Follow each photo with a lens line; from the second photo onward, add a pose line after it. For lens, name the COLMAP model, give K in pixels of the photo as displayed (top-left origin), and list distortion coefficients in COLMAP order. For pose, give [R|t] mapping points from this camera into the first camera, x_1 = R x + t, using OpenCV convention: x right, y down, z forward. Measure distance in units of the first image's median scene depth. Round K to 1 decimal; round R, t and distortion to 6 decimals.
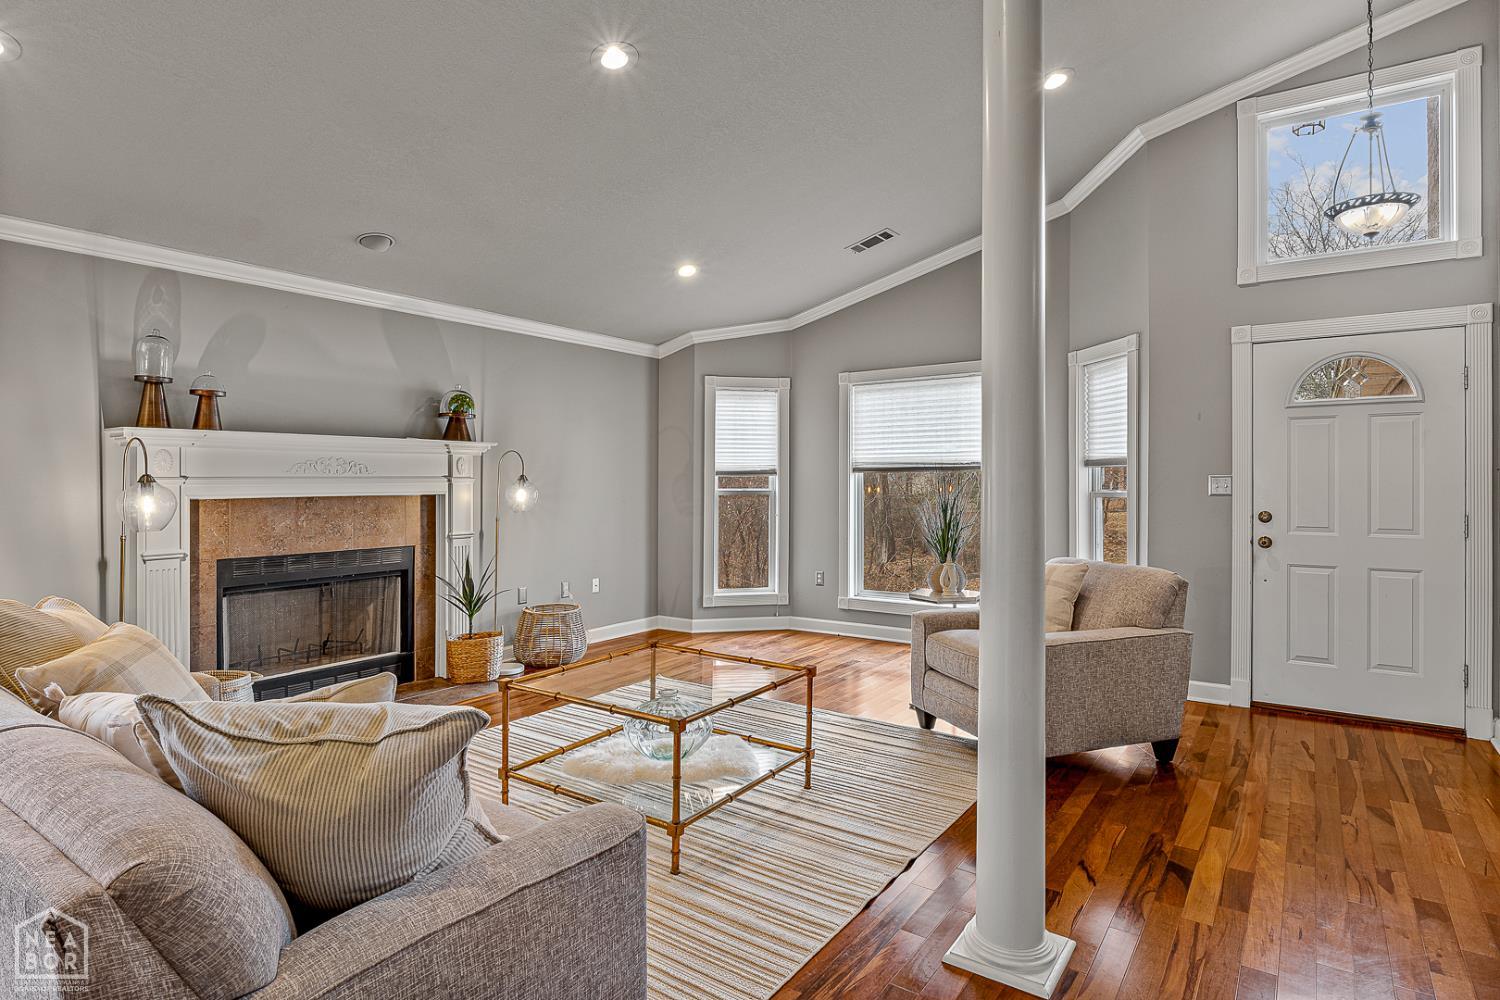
lens RADIAL K [[799.9, 0, 761.1], [0, 799.9, 482.8], [0, 0, 1]] dist [-0.009217, 0.000564]
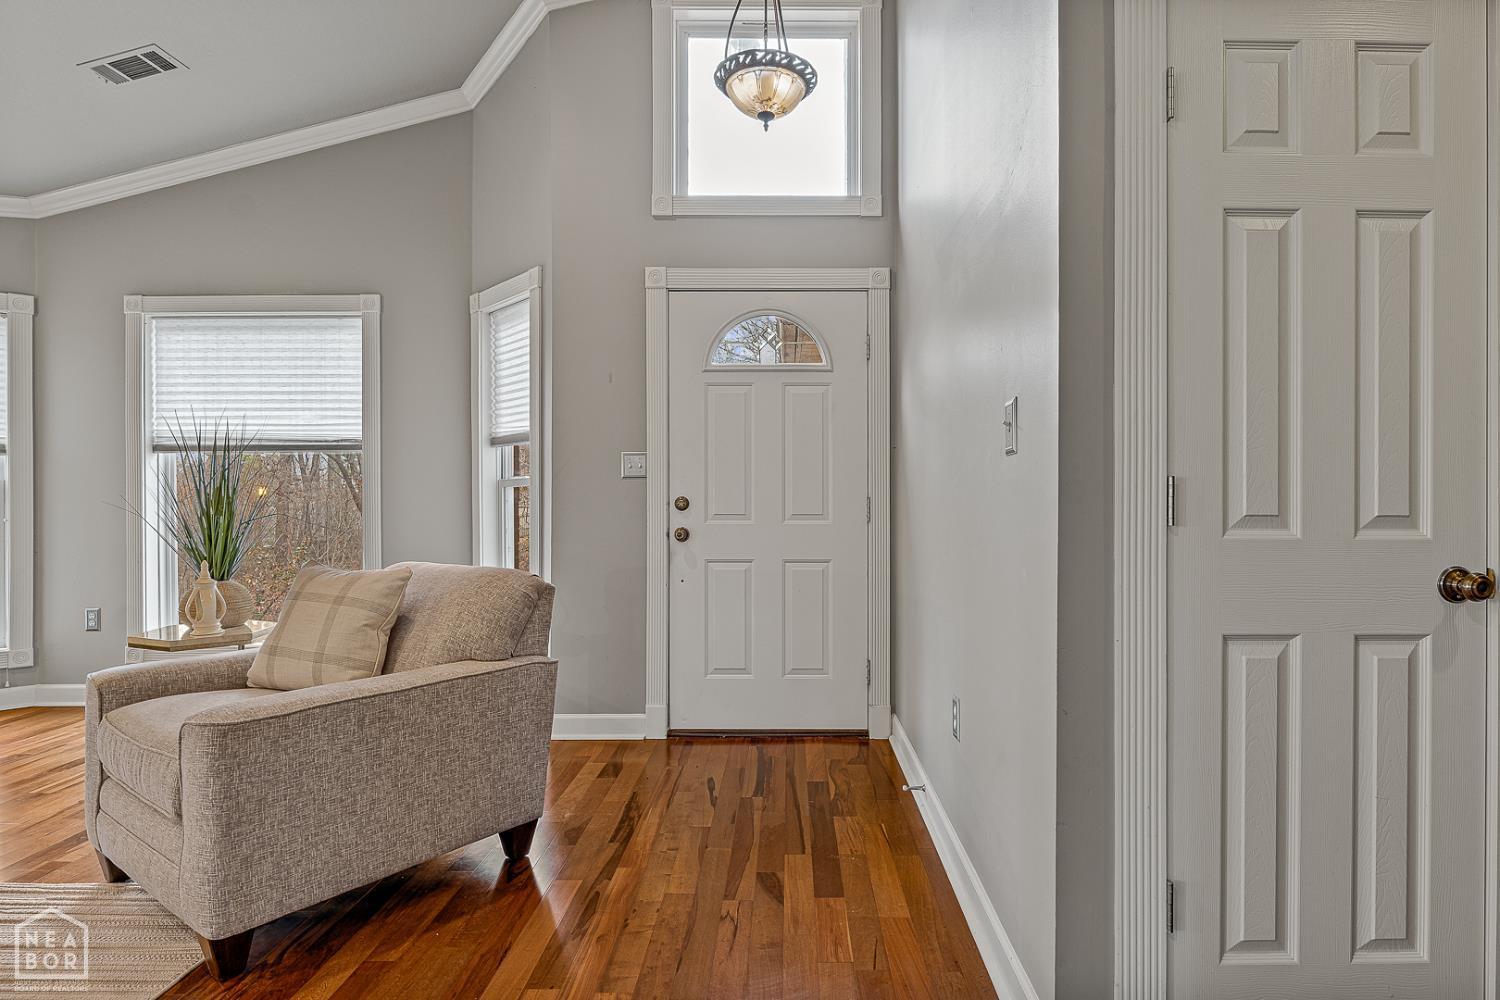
lens RADIAL K [[793.9, 0, 791.4], [0, 793.9, 503.0], [0, 0, 1]] dist [-0.003021, -0.000747]
pose [[0.820349, 0.001597, 0.571861, 0.238046], [-0.000333, 0.999997, -0.002314, 0.040945], [-0.571863, 0.001707, 0.820347, 0.244571]]
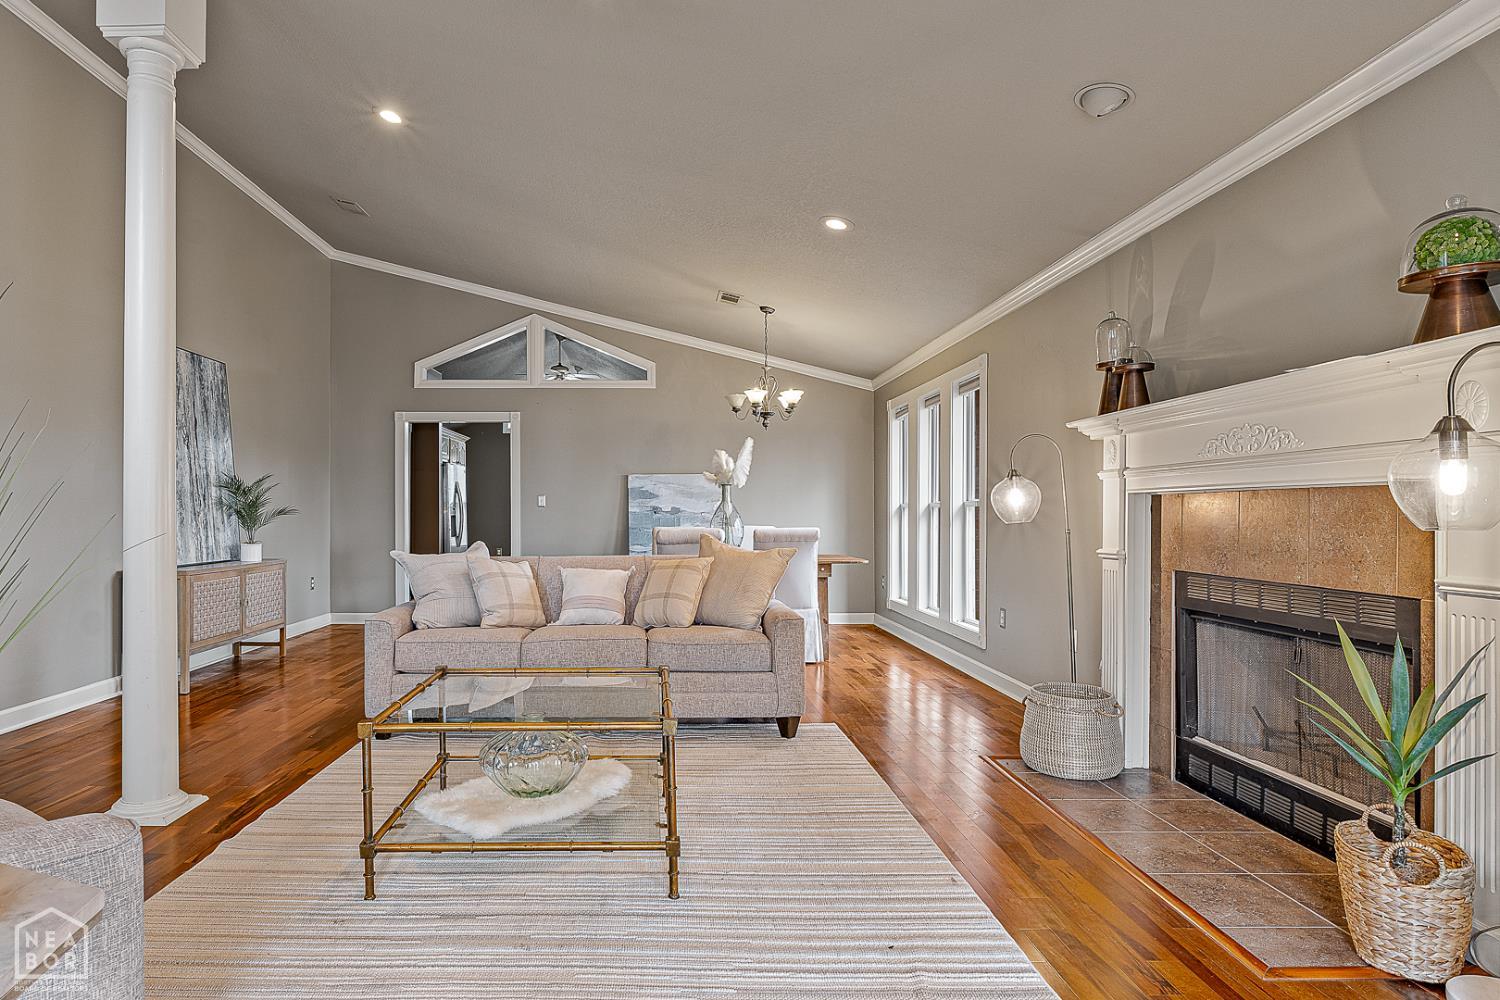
lens RADIAL K [[819.9, 0, 666.6], [0, 819.9, 517.4], [0, 0, 1]] dist [-0.018606, 0.000242]
pose [[-0.819233, 0.003713, -0.573449, 0.174647], [-0.002222, 0.999951, 0.009650, 0.032458], [0.573457, 0.009180, -0.819184, 1.201322]]
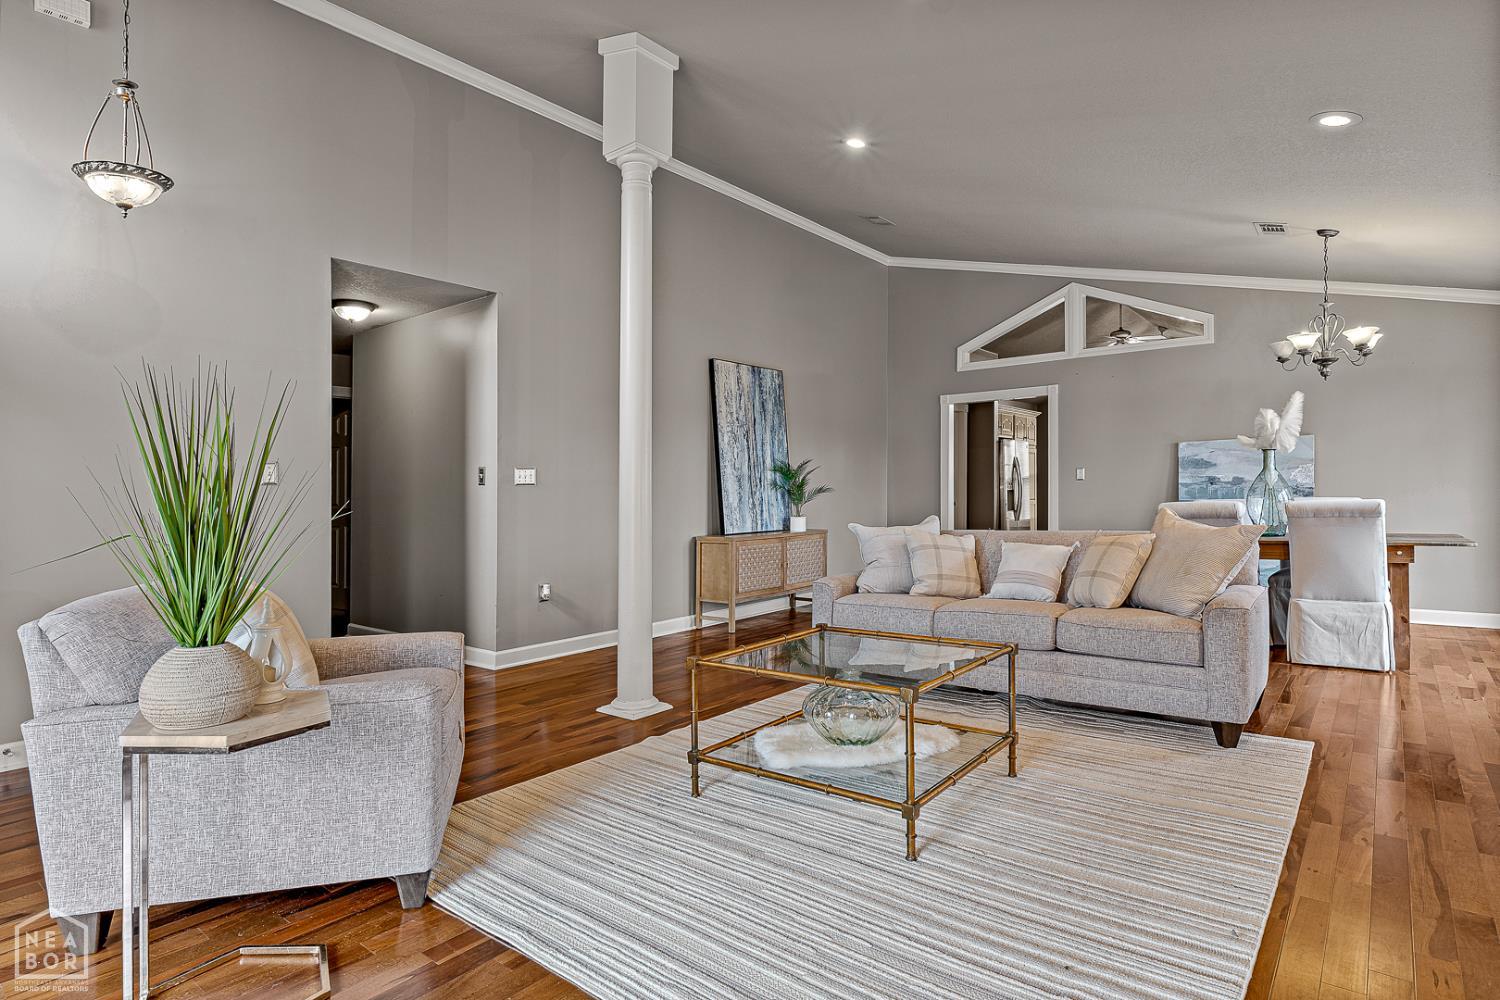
lens RADIAL K [[799.9, 0, 761.1], [0, 799.9, 482.8], [0, 0, 1]] dist [-0.009217, 0.000564]
pose [[-0.997974, 0.019270, 0.060636, -0.047276], [0.018846, 0.999794, -0.007541, 0.032924], [-0.060769, -0.006383, -0.998131, 1.306048]]
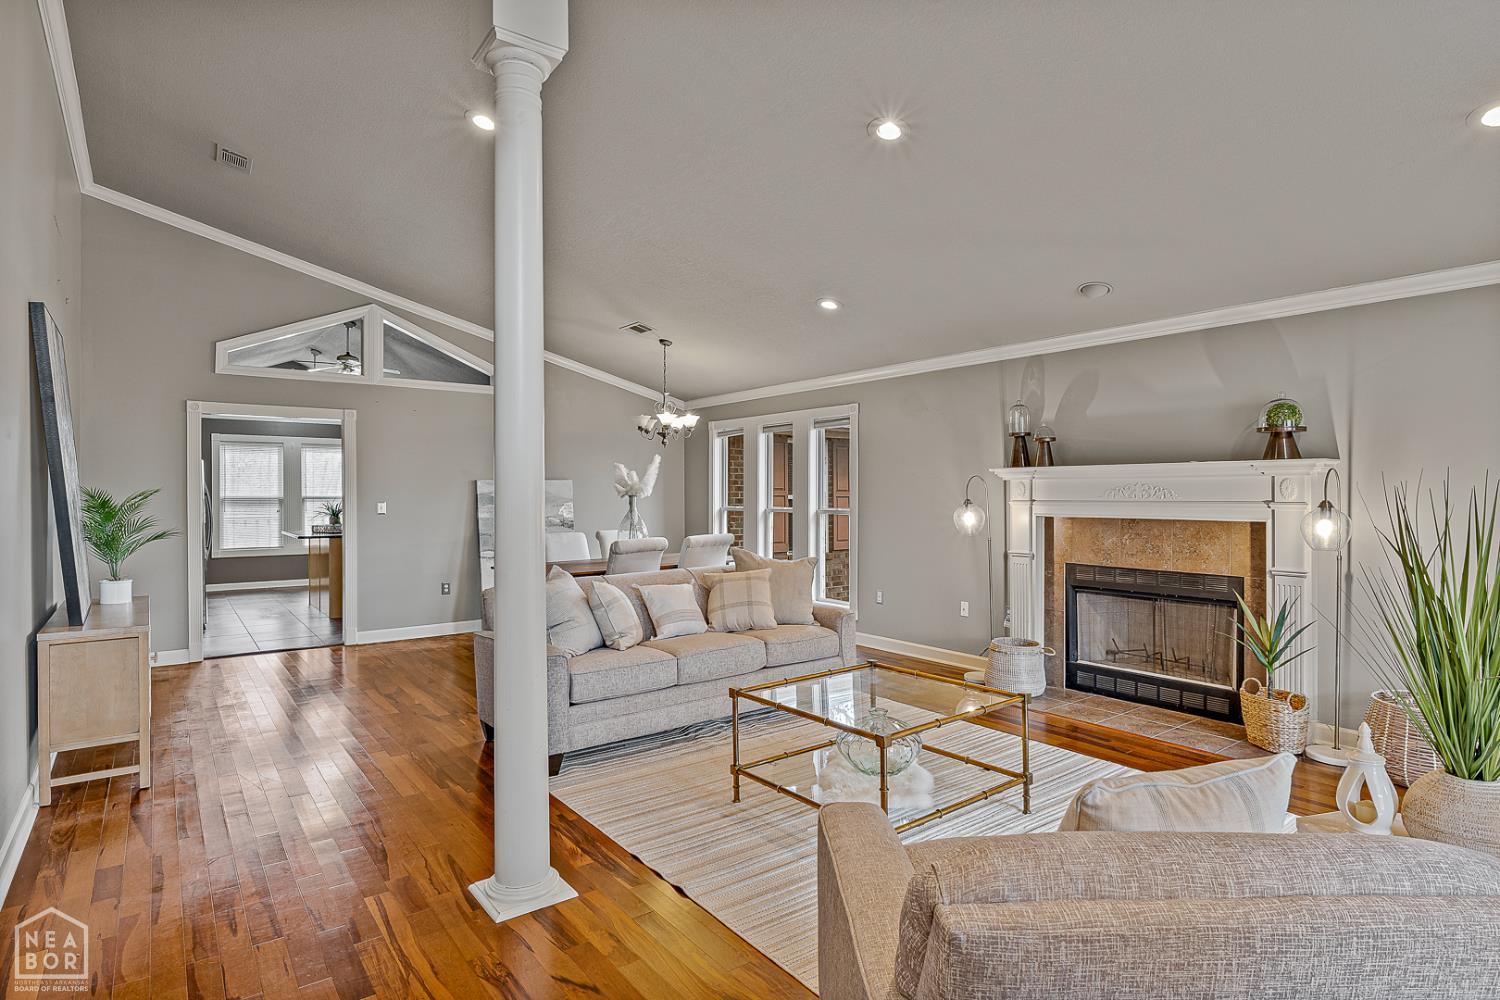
lens RADIAL K [[774.1, 0, 748.9], [0, 774.1, 505.0], [0, 0, 1]] dist [-0.006899, -0.000679]
pose [[-0.302769, 0.018161, -0.952891, 0.616694], [-0.001632, 0.999807, 0.019573, -0.021215], [0.953063, 0.007481, -0.302681, 0.775764]]
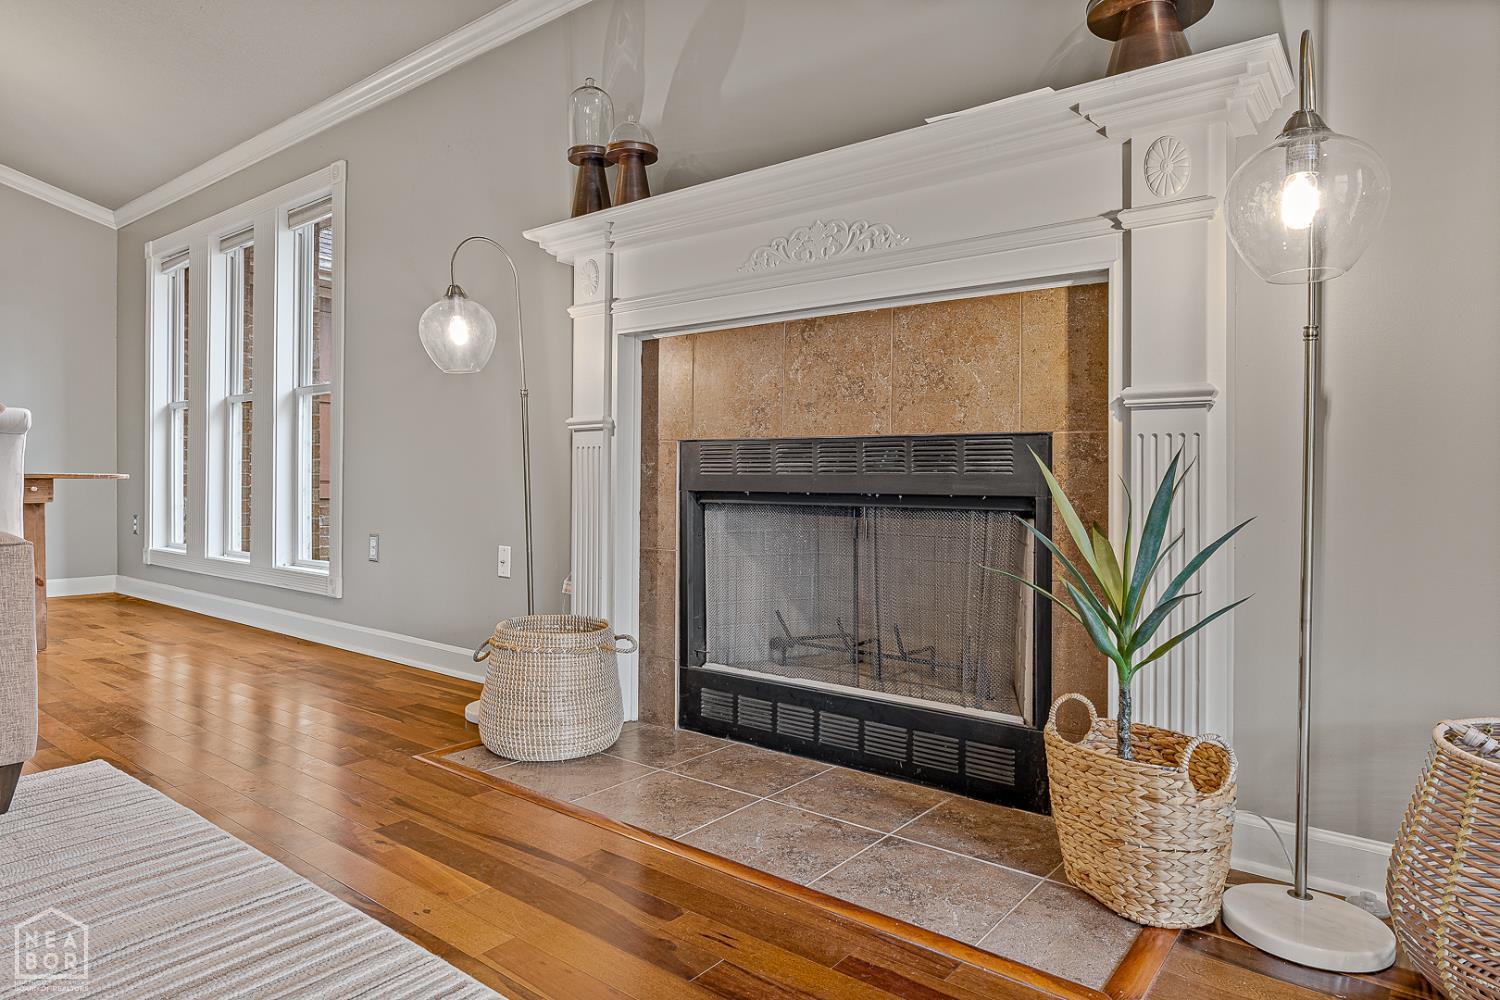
lens RADIAL K [[880.9, 0, 724.7], [0, 880.9, 490.6], [0, 0, 1]] dist [-0.001148, -0.000803]
pose [[-0.065450, 0.008965, -0.997816, -0.036469], [-0.015856, 0.999824, 0.010023, 0.110077], [0.997730, 0.016477, -0.065297, 0.940540]]
